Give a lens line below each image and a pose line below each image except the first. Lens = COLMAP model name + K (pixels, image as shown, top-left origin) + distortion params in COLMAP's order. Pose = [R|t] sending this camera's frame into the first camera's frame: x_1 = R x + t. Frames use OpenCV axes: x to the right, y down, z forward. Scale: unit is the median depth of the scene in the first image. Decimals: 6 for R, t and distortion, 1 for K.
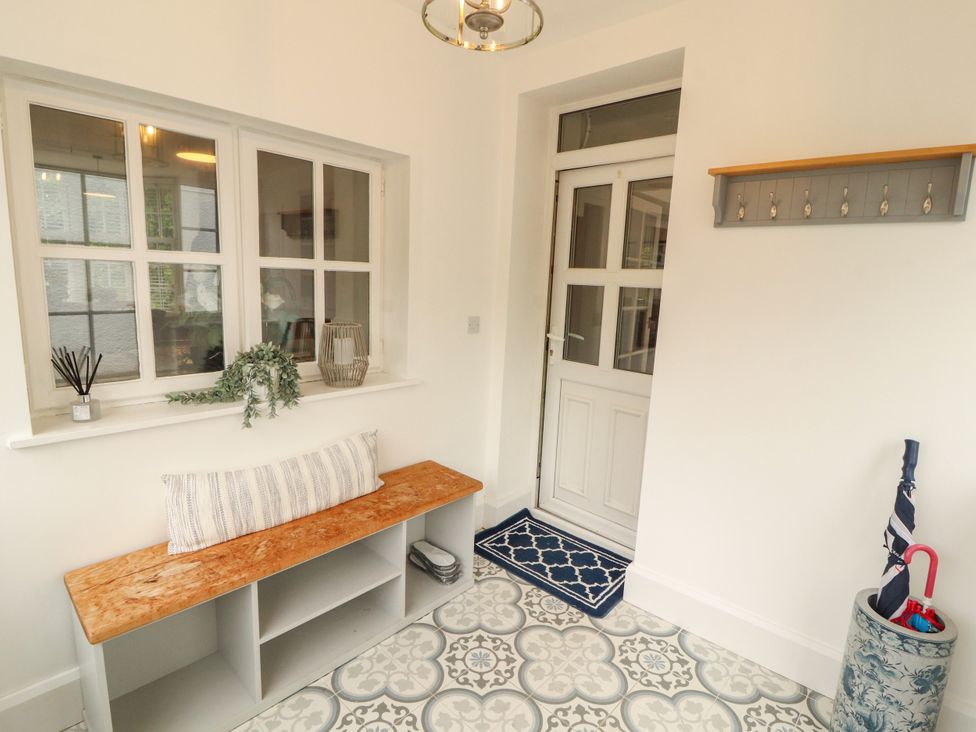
lens RADIAL K [[504.9, 0, 489.8], [0, 504.9, 359.9], [0, 0, 1]] dist [-0.000789, -0.013659]
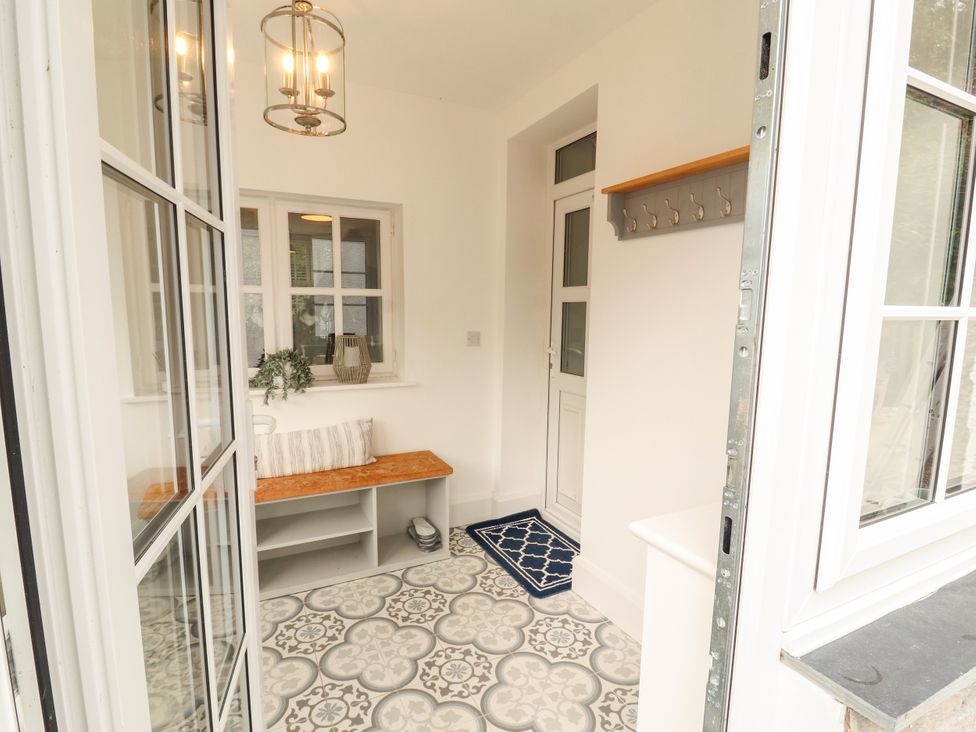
lens RADIAL K [[504.9, 0, 478.7], [0, 504.9, 372.8], [0, 0, 1]] dist [-0.000789, -0.013659]
pose [[0.933049, 0.015492, -0.359415, 0.497135], [-0.029821, 0.998965, -0.034357, 0.061063], [0.358511, 0.042775, 0.932545, -0.103082]]
